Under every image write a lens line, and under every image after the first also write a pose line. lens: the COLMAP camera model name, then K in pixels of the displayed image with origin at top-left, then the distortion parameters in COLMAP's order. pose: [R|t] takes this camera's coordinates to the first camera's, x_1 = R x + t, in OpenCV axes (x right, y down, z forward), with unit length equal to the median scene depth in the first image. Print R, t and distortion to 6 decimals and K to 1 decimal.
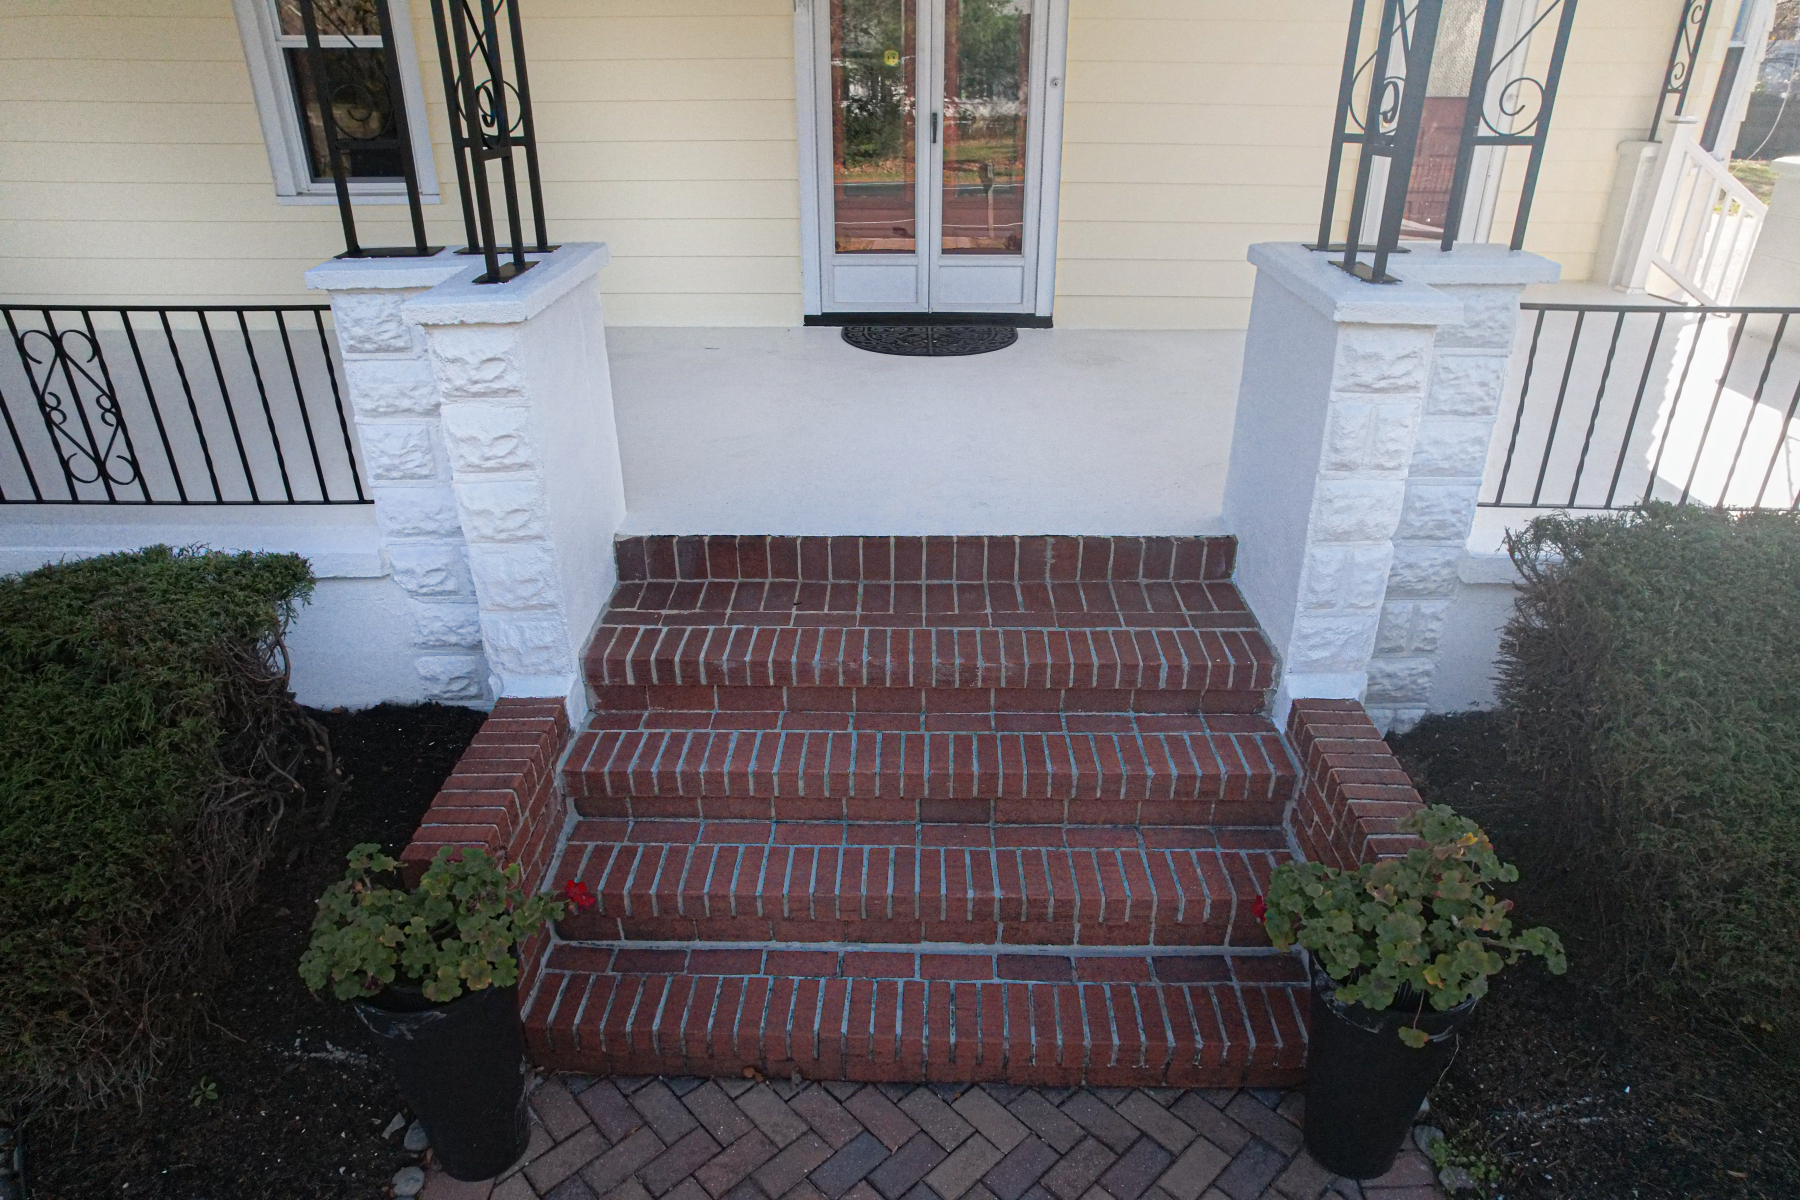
lens RADIAL K [[1125.6, 0, 905.4], [0, 1125.6, 598.7], [0, 0, 1]] dist [-0.076000, 0.068905]
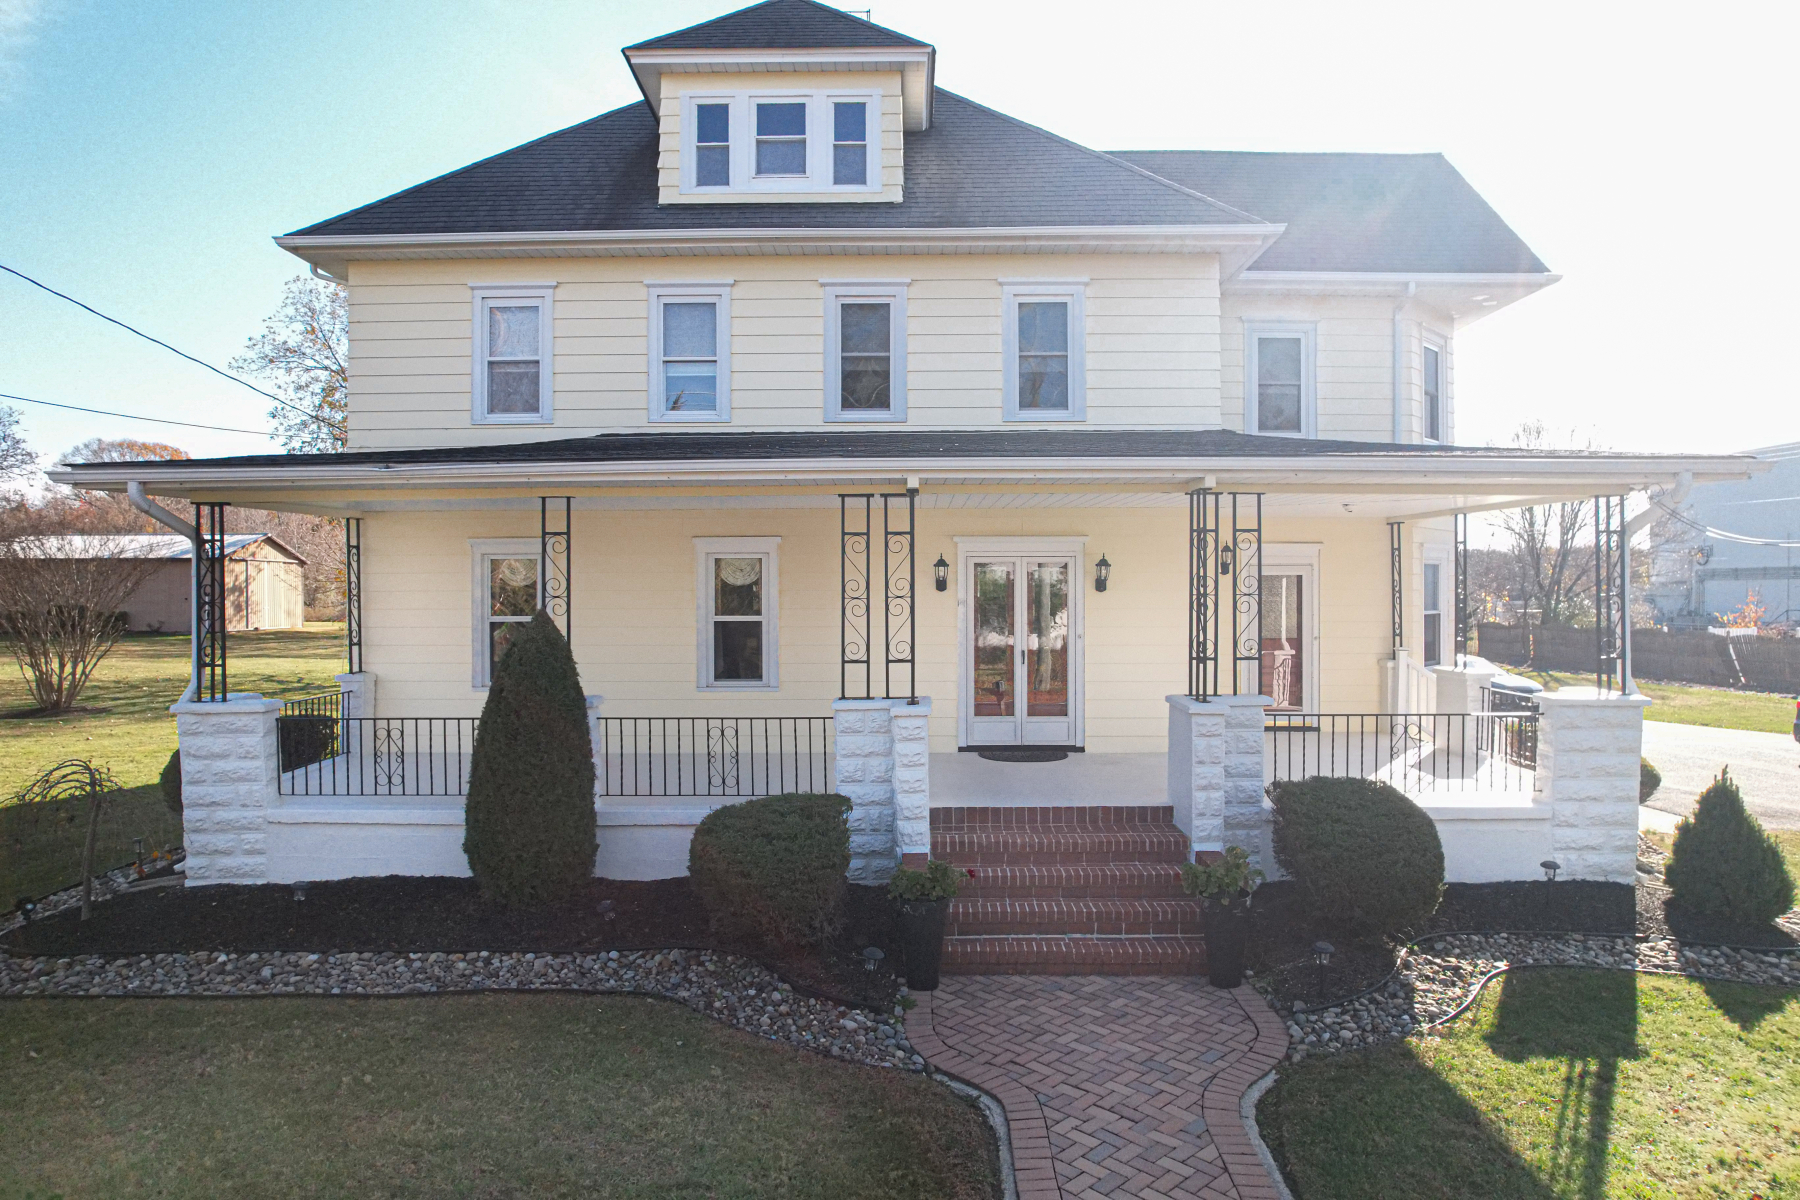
lens RADIAL K [[1125.6, 0, 905.4], [0, 1125.6, 598.7], [0, 0, 1]] dist [-0.076000, 0.068905]
pose [[0.999990, -0.003326, 0.002917, -0.351743], [0.004266, 0.899924, -0.436027, 0.692775], [-0.001175, 0.436035, 0.899929, -1.648133]]
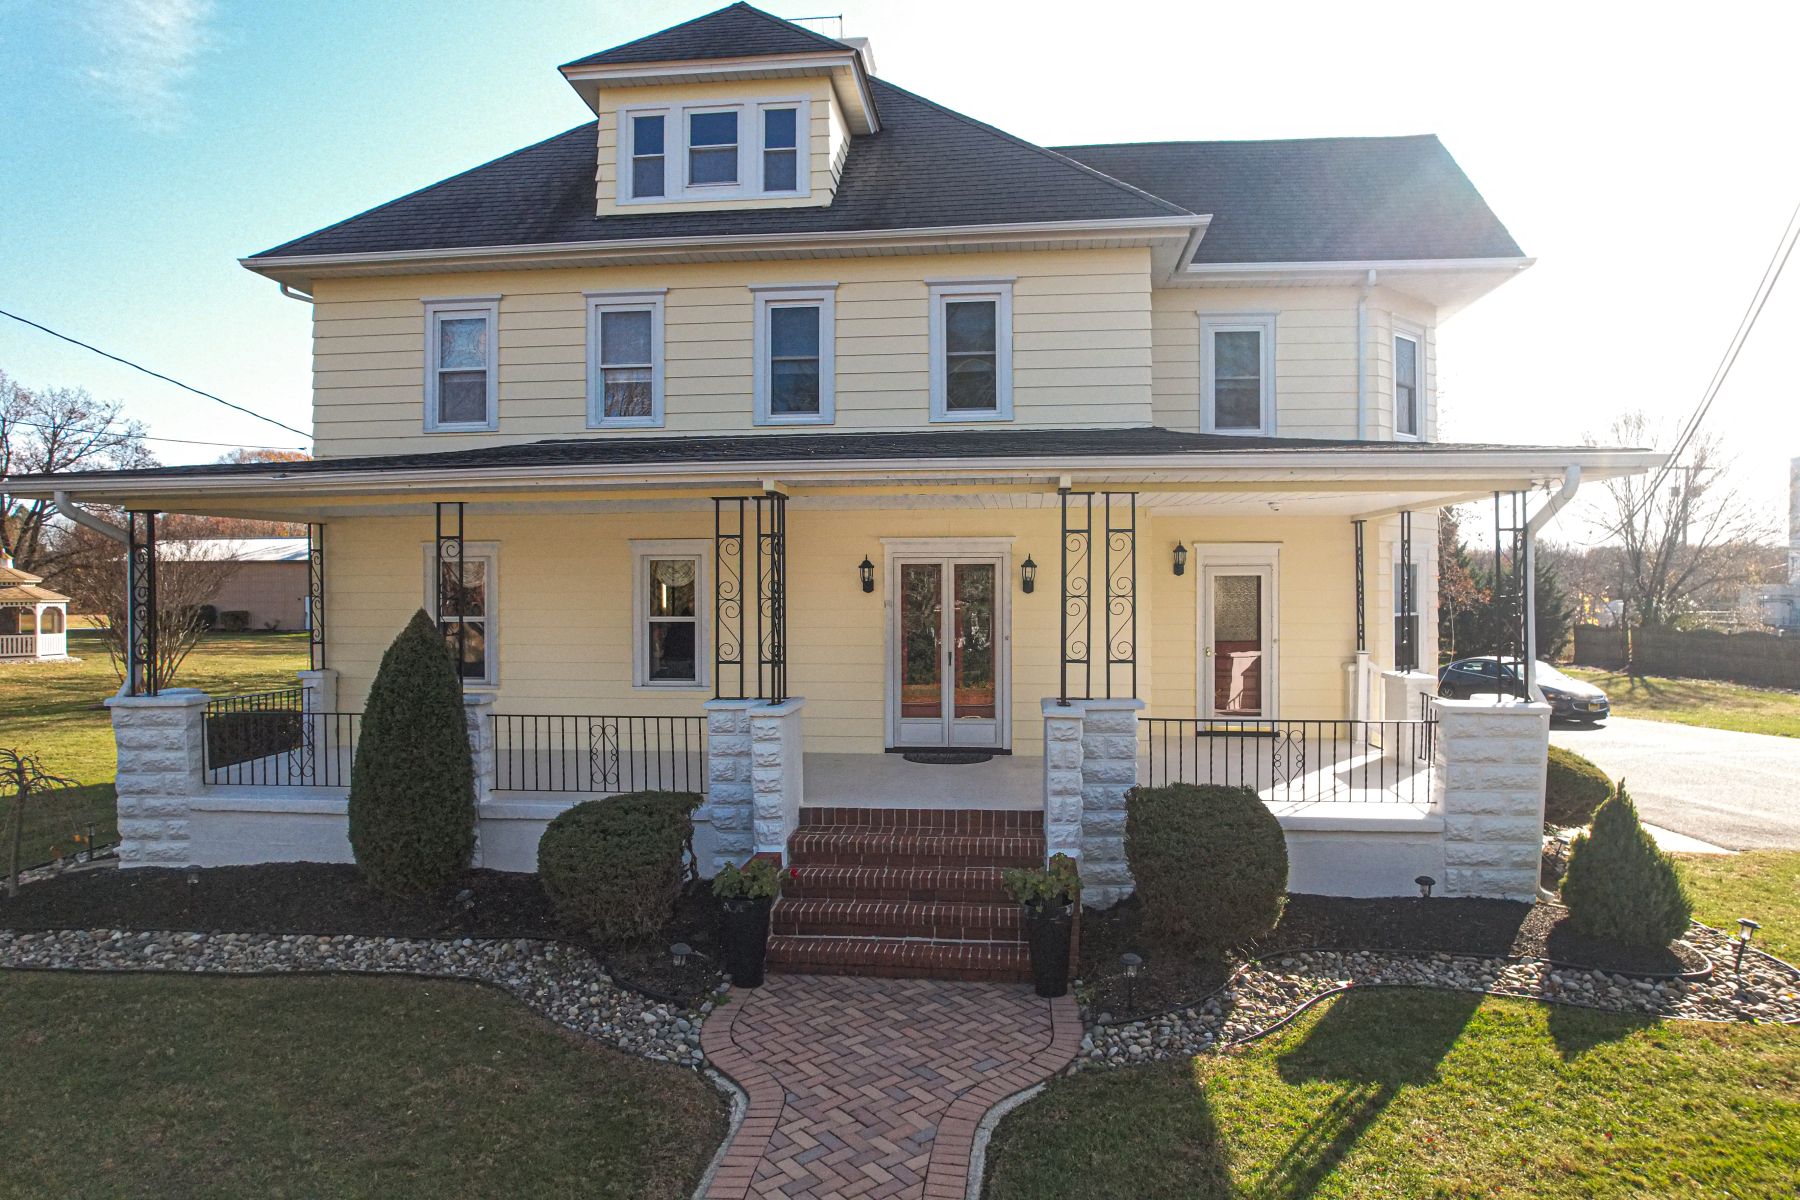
lens RADIAL K [[1125.6, 0, 905.4], [0, 1125.6, 598.7], [0, 0, 1]] dist [-0.076000, 0.068905]
pose [[0.995591, -0.003006, -0.093754, 0.246392], [-0.038196, 0.899881, -0.434460, 0.684116], [0.085673, 0.436125, 0.895799, -1.634852]]
